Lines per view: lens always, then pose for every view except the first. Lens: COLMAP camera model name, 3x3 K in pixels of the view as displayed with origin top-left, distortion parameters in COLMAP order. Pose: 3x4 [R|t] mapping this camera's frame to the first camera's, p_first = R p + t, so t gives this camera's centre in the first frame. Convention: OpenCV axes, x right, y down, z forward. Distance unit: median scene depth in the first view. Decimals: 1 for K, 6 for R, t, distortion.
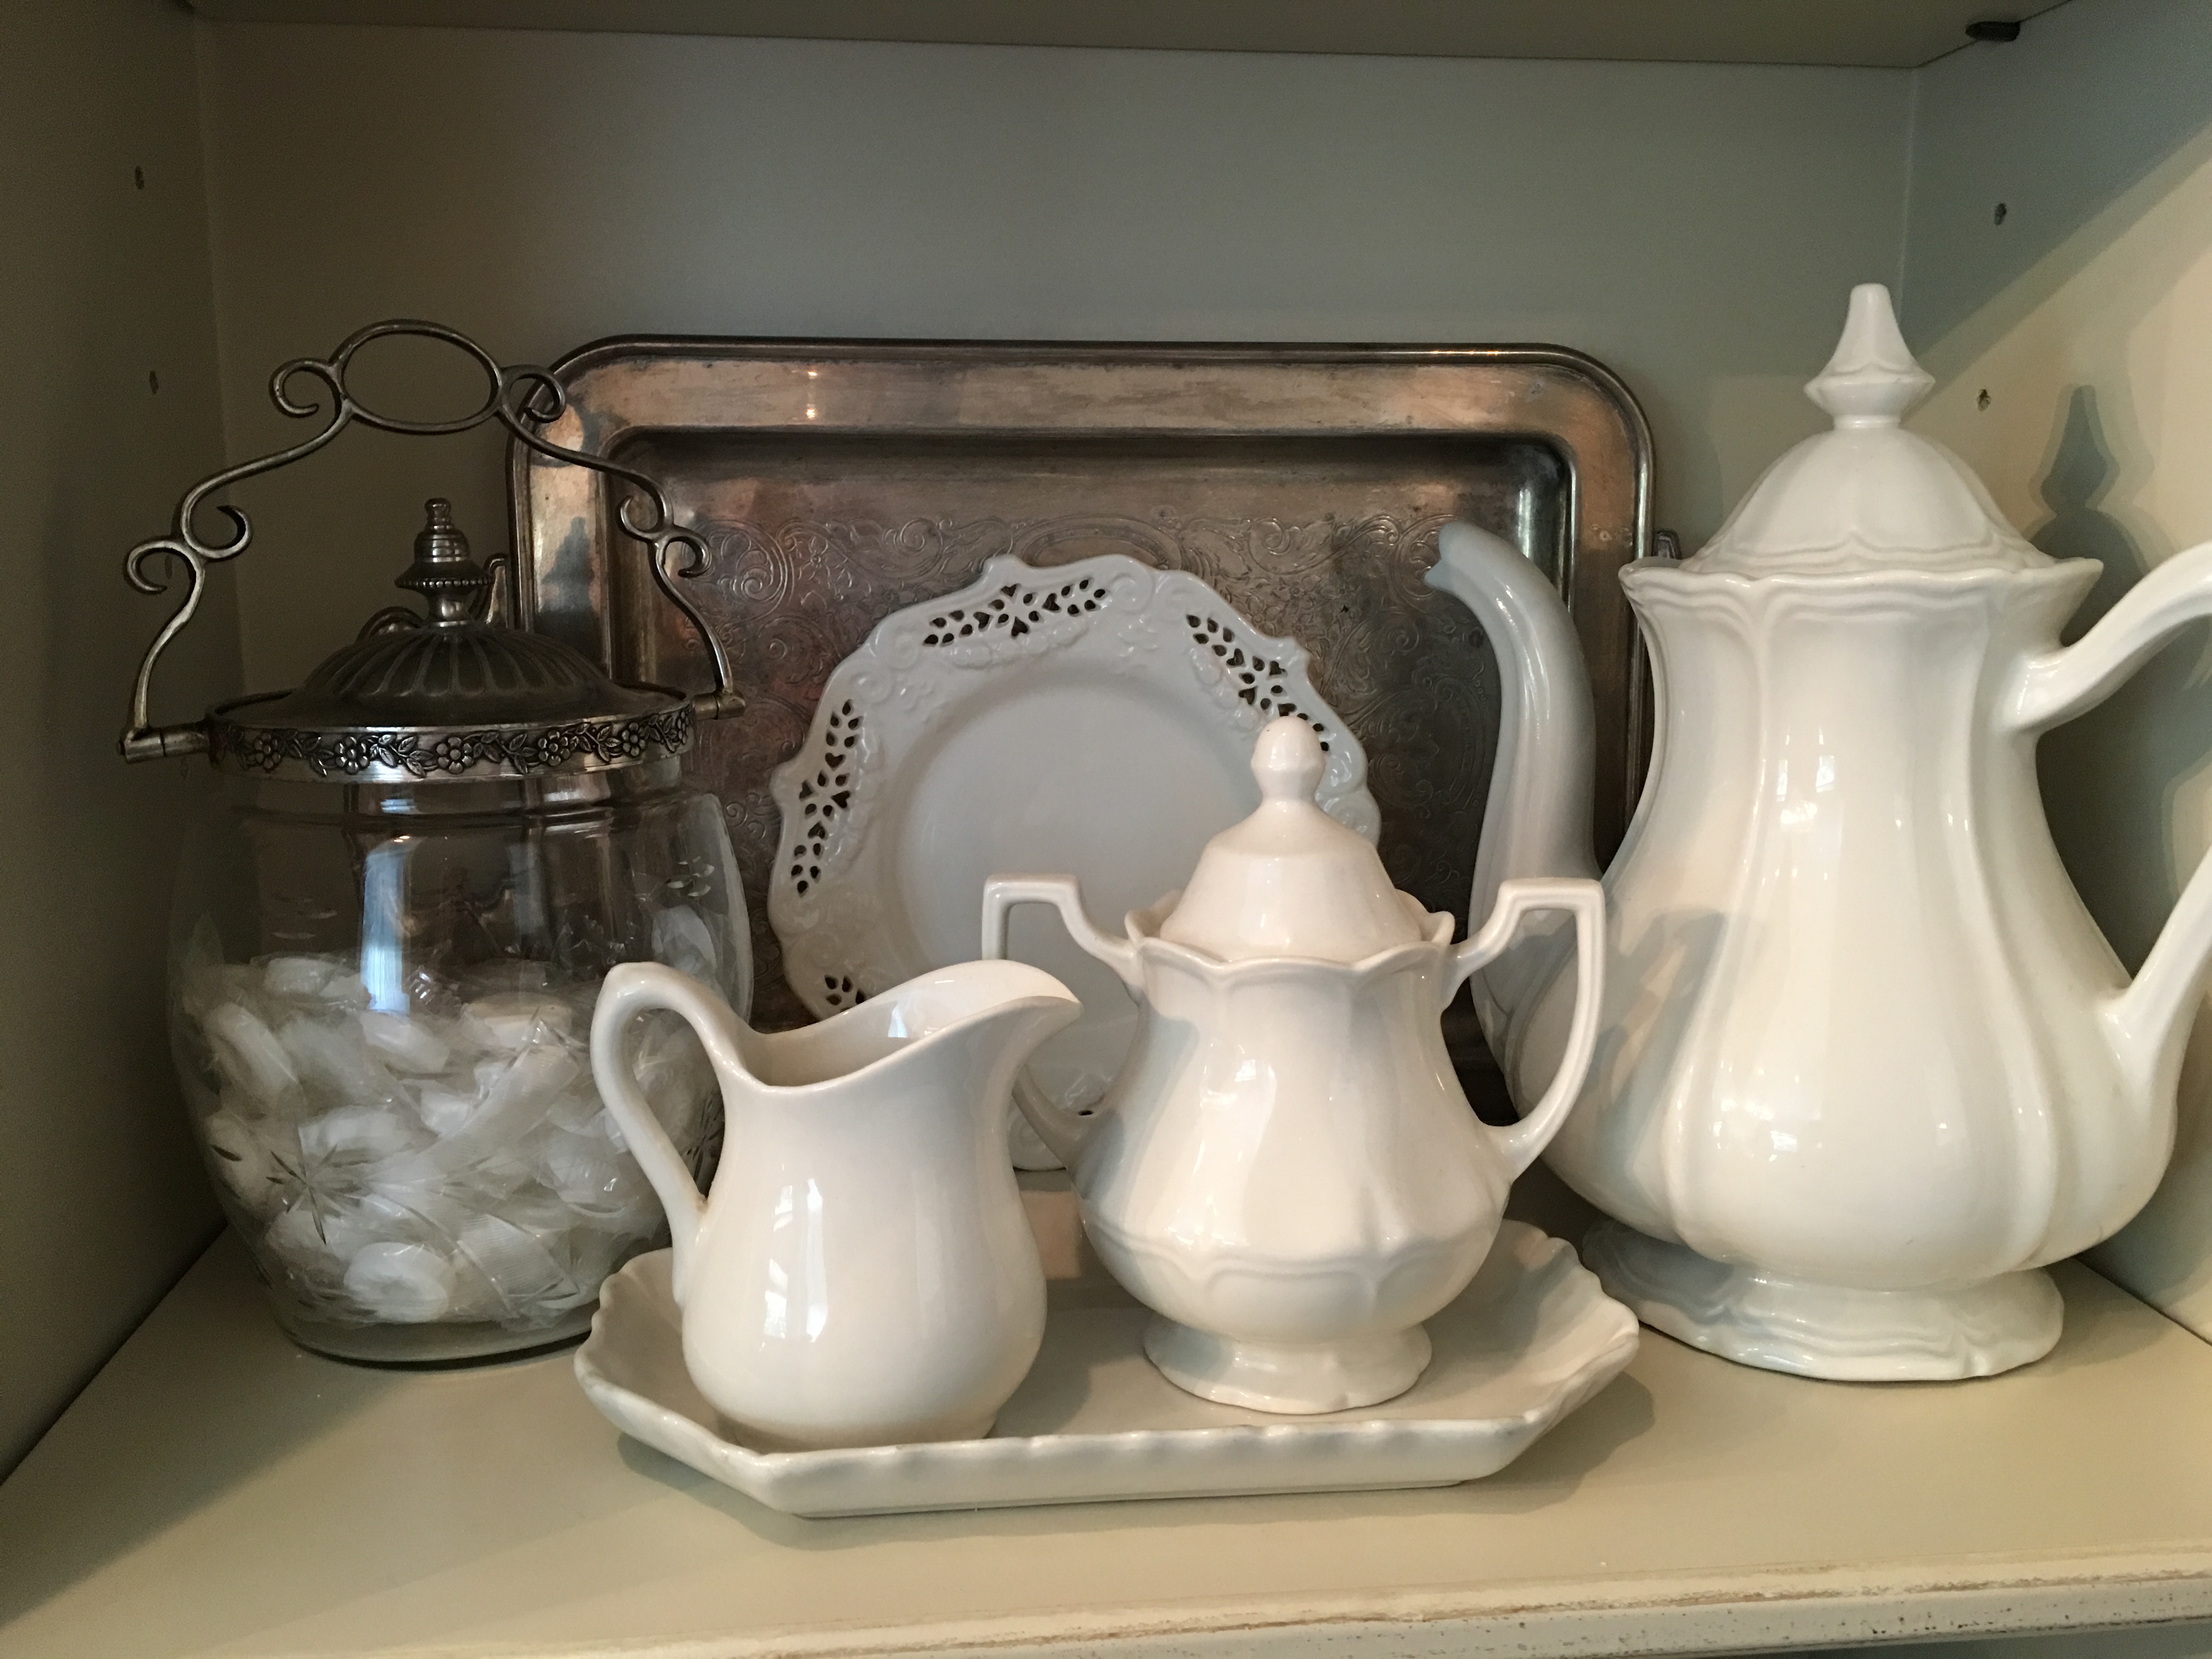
lens RADIAL K [[1945.6, 0, 1077.6], [0, 1945.6, 822.3], [0, 0, 1]] dist [0.079604, -0.107887]
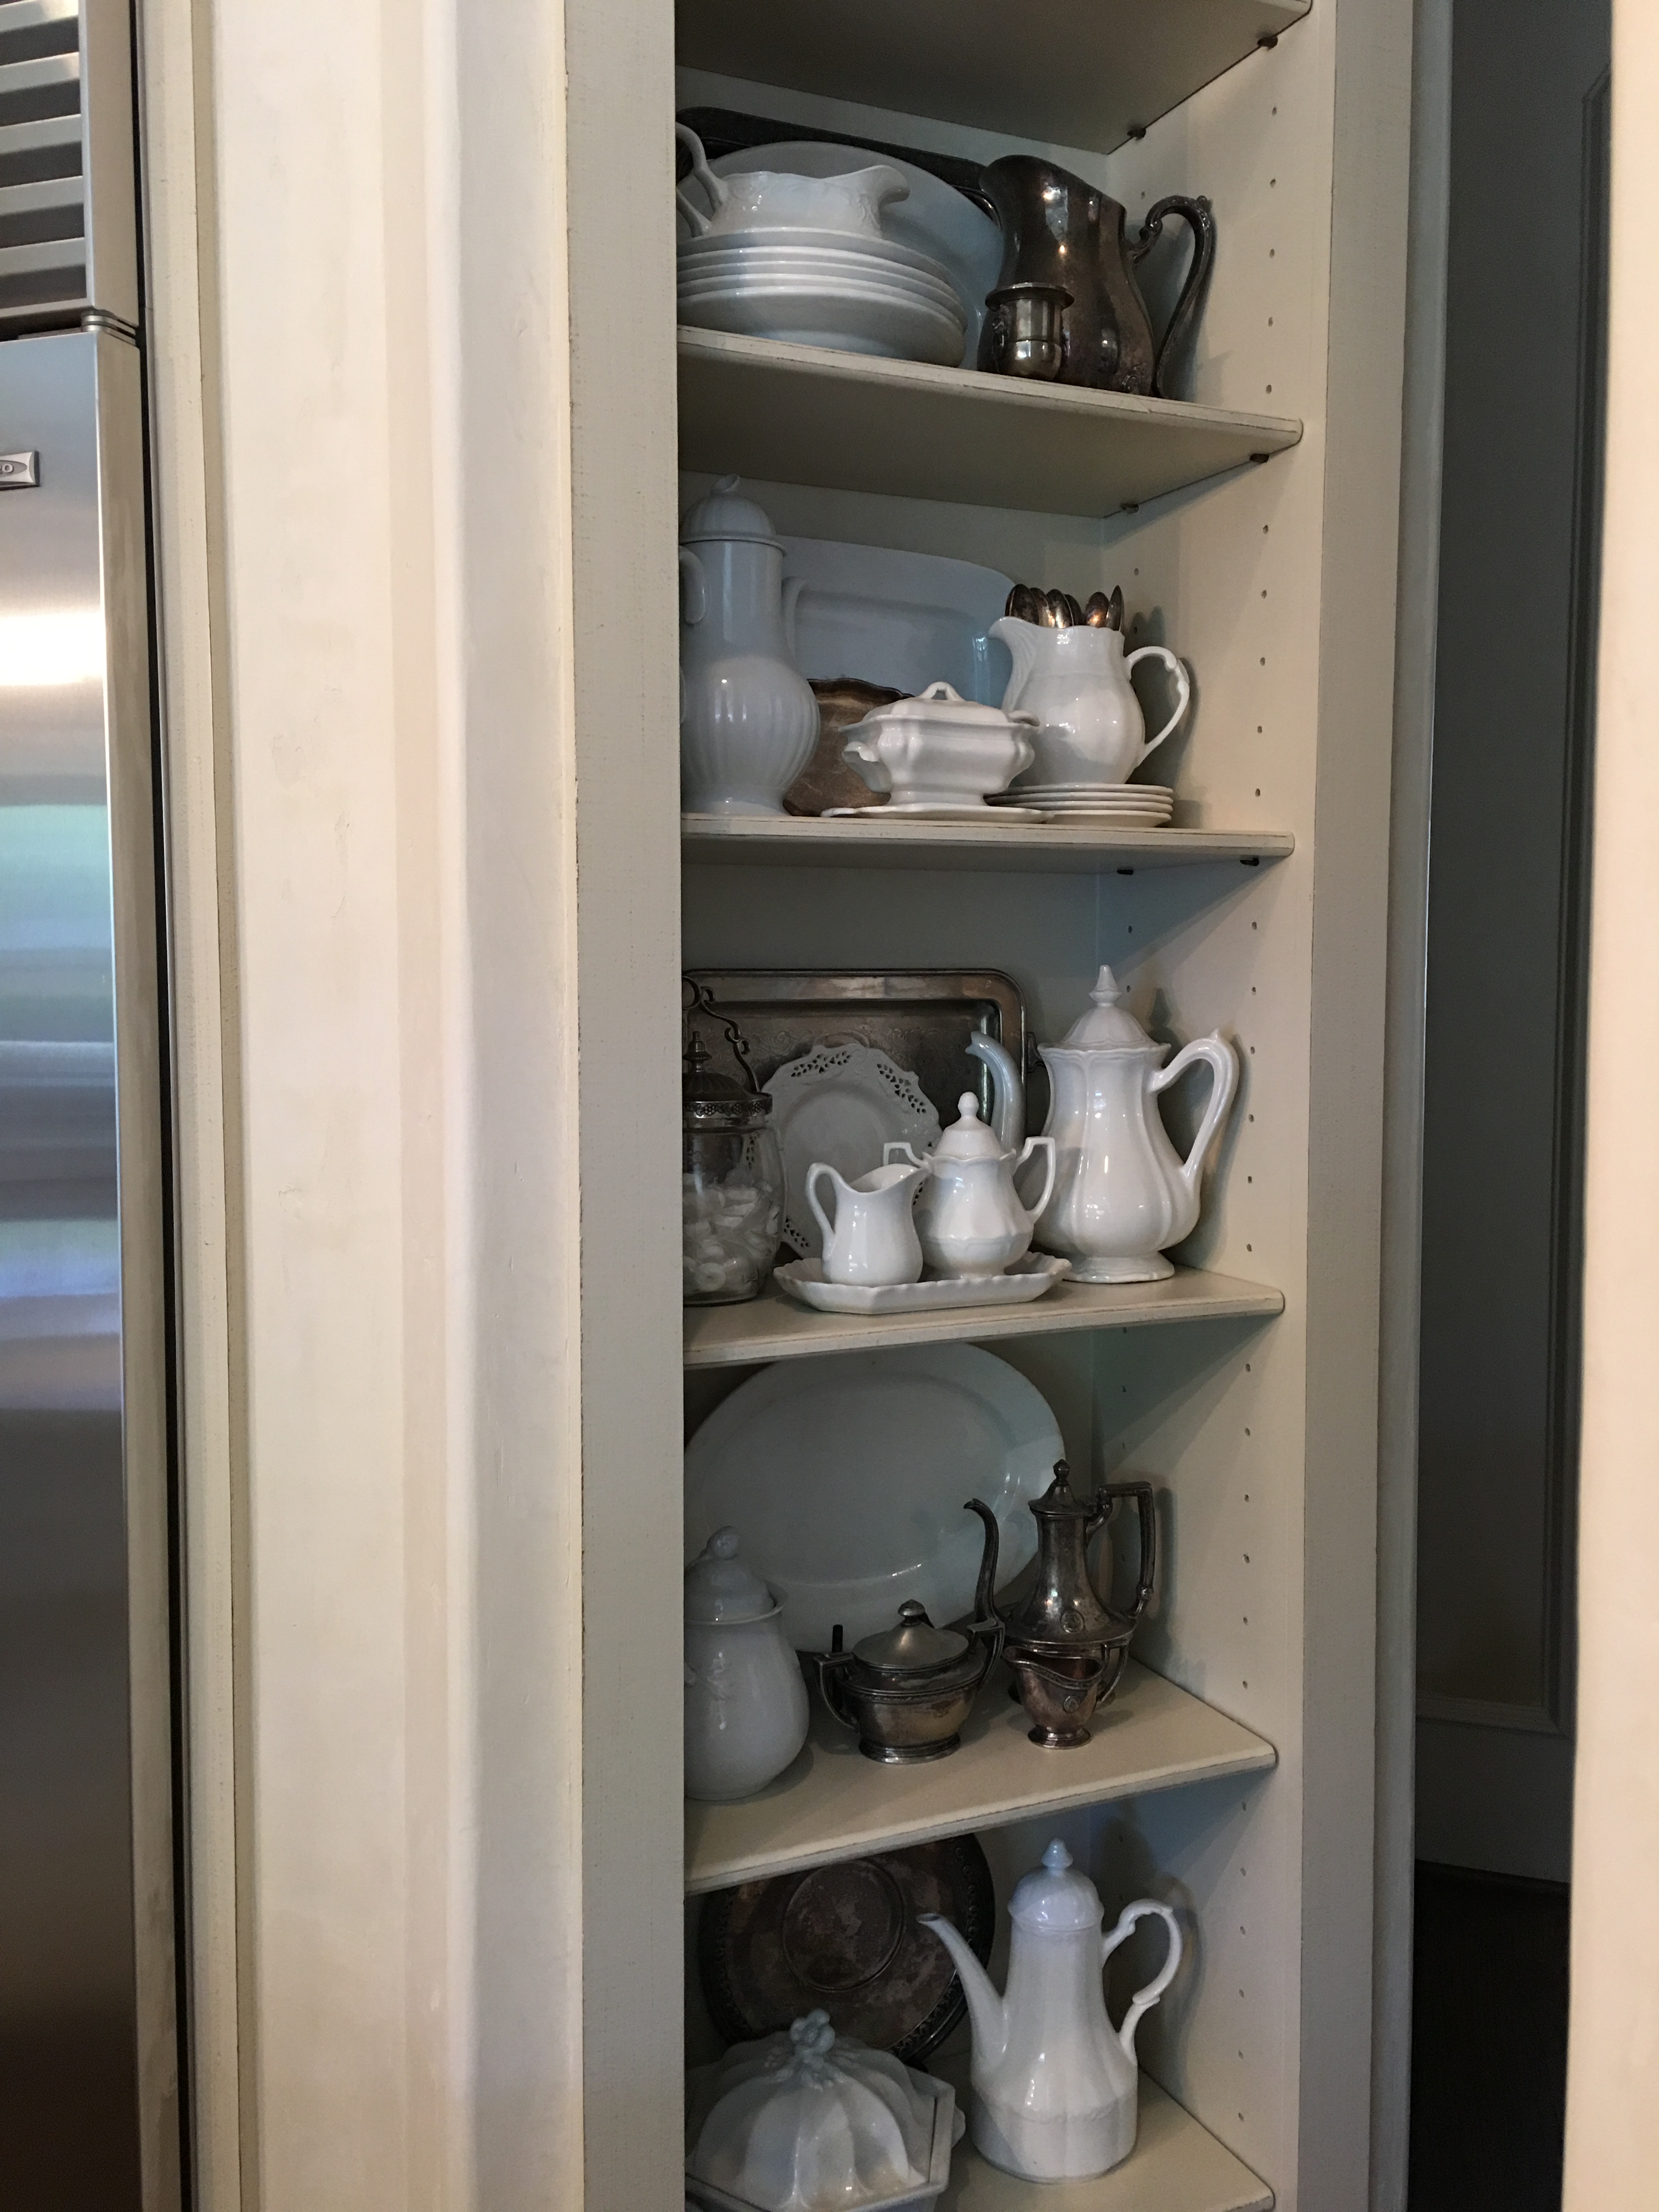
lens RADIAL K [[1945.6, 0, 835.3], [0, 1945.6, 1067.4], [0, 0, 1]] dist [0.079604, -0.107887]
pose [[0.949490, -0.017584, 0.313303, -1.107386], [0.050065, 0.994128, -0.095930, 0.205330], [-0.309777, 0.106770, 0.944795, -2.038166]]
